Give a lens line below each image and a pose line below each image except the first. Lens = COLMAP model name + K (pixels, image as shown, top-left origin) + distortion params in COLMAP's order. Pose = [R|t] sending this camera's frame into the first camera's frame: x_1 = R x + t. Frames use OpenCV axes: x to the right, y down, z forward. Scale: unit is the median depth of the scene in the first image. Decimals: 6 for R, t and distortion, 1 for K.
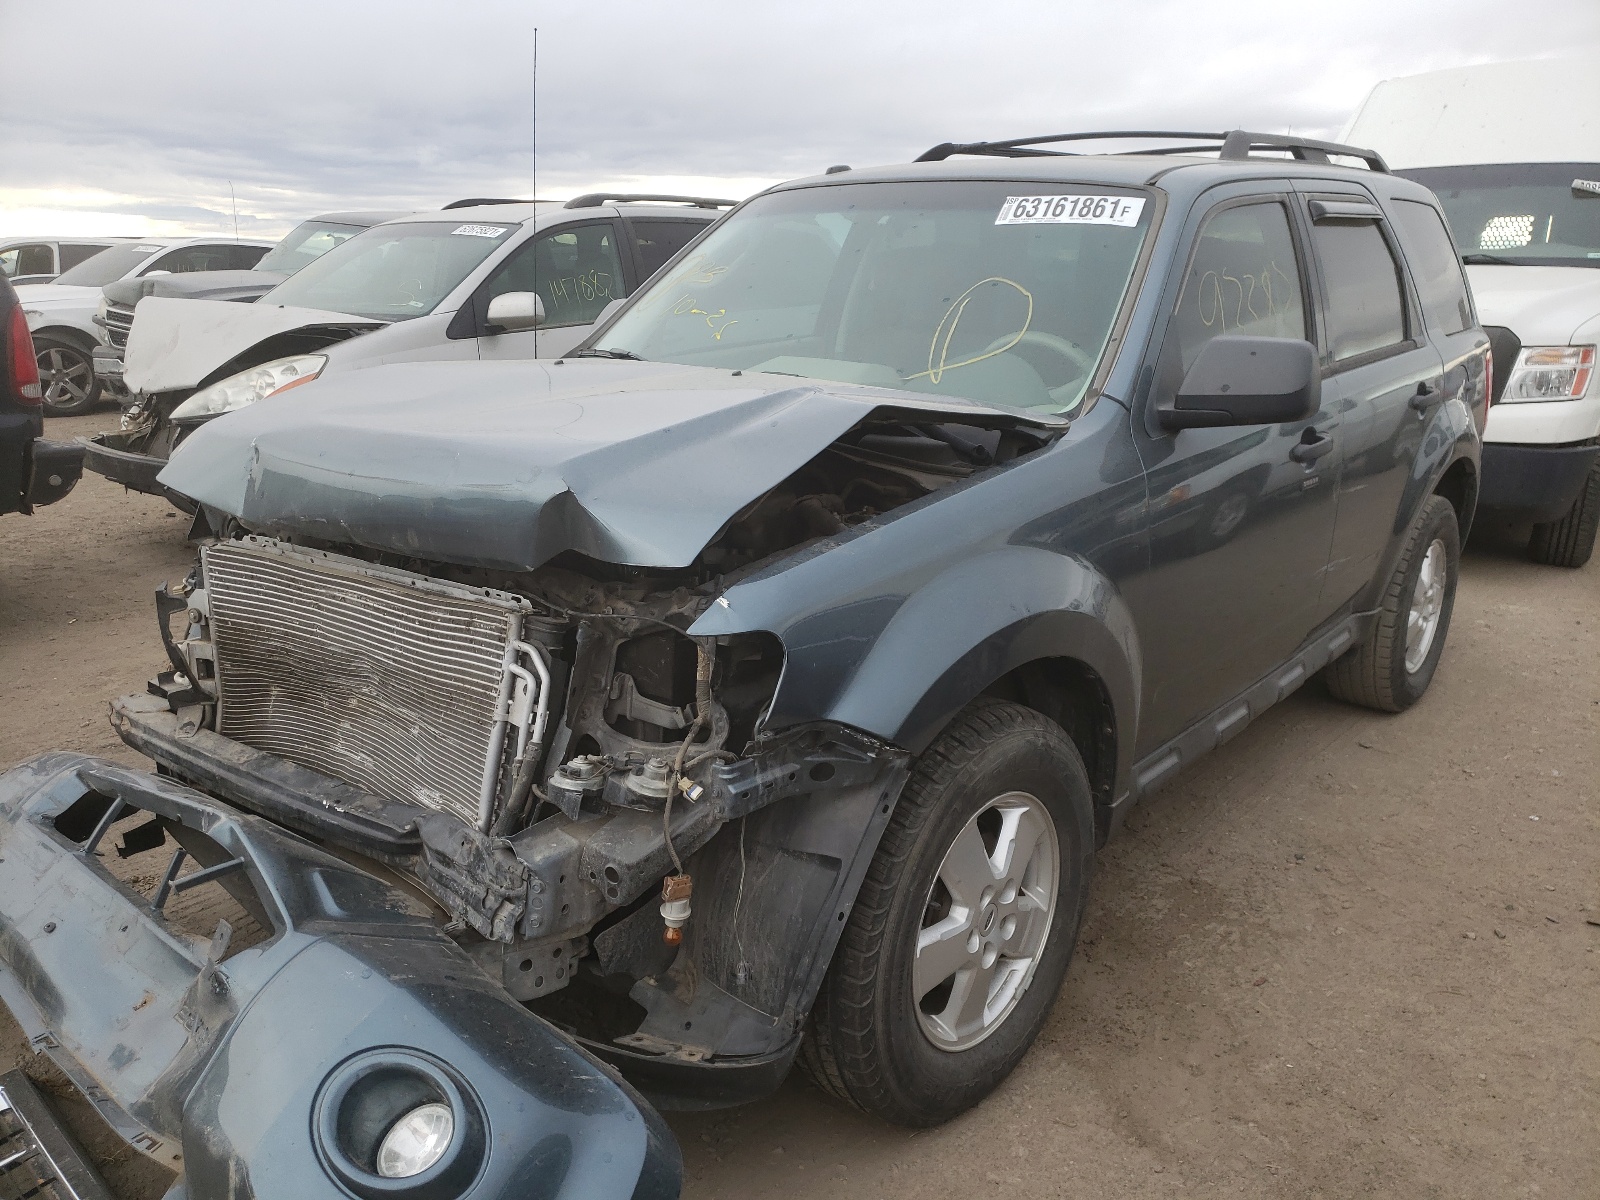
lens RADIAL K [[1235.0, 0, 797.8], [0, 1235.0, 601.3], [0, 0, 1]] dist [0.002366, -0.002051]
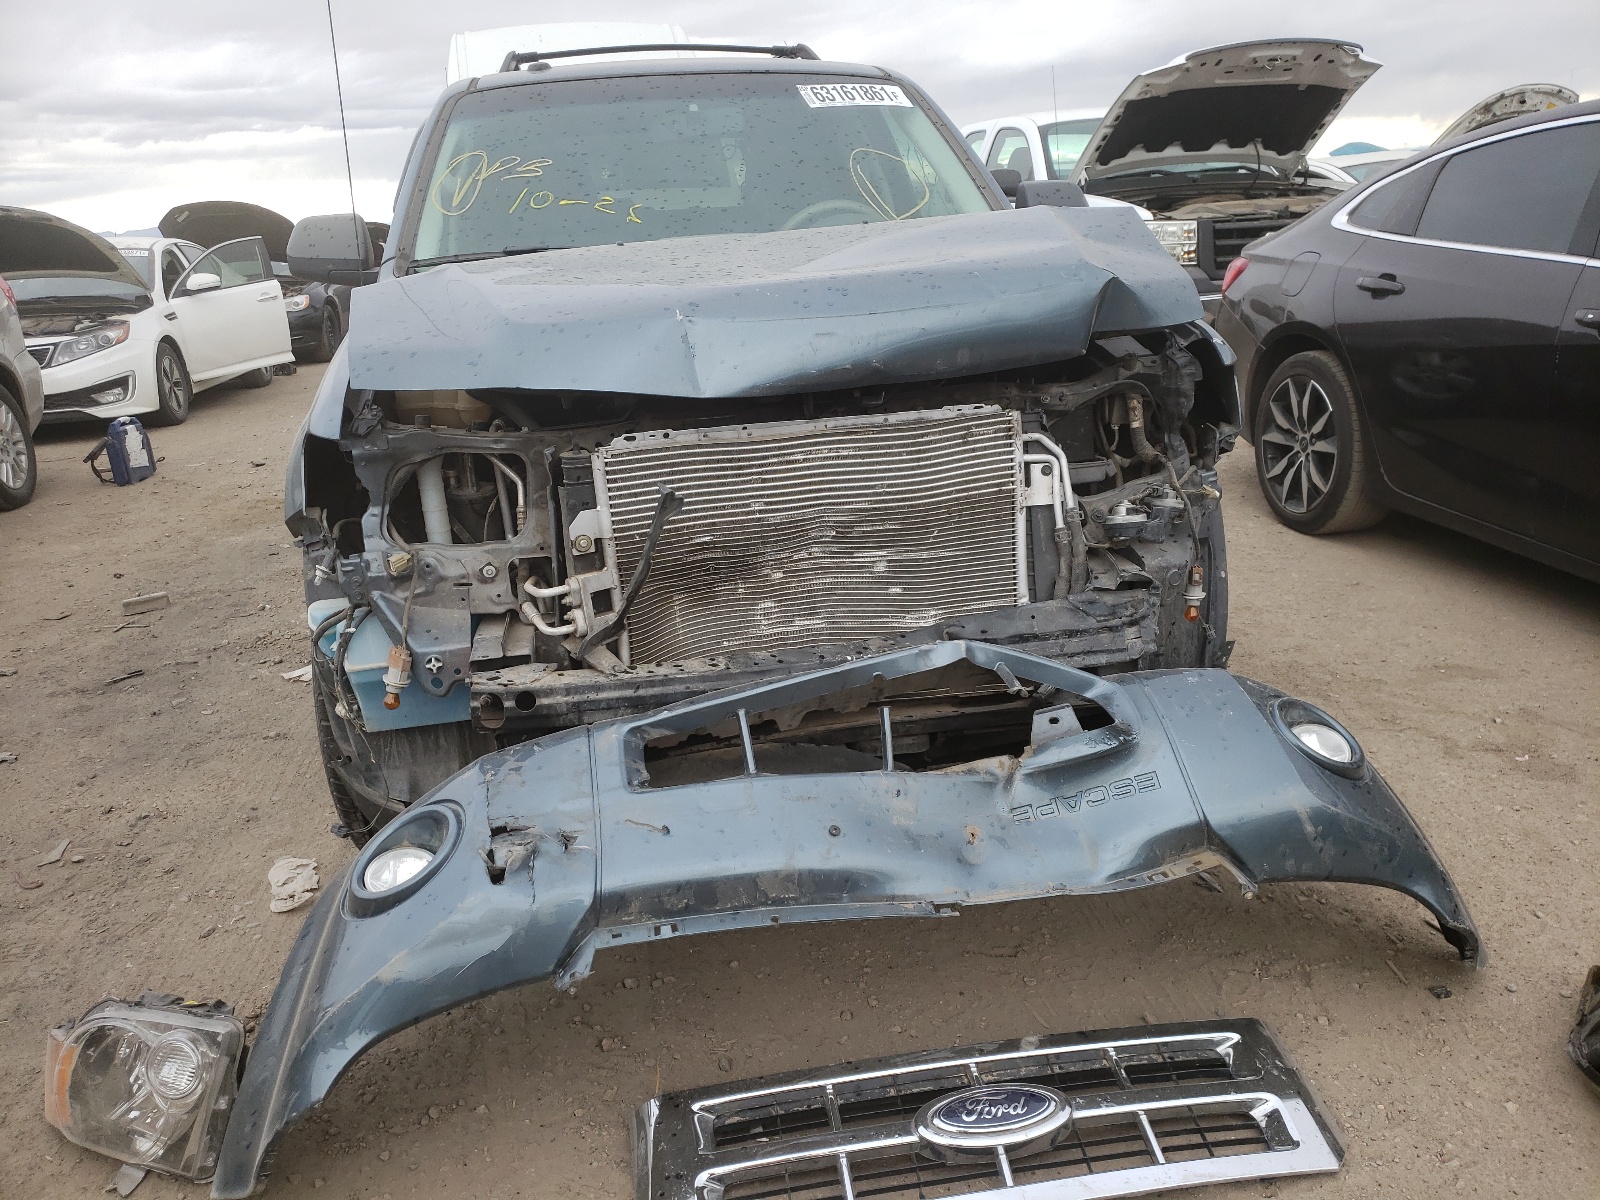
lens RADIAL K [[1235.0, 0, 796.3], [0, 1235.0, 598.1], [0, 0, 1]] dist [0.002366, -0.002051]
pose [[0.638531, -0.283121, 0.715626, -1.189065], [0.266615, 0.953668, 0.139405, -0.038145], [-0.721938, 0.101783, 0.684431, 0.359683]]
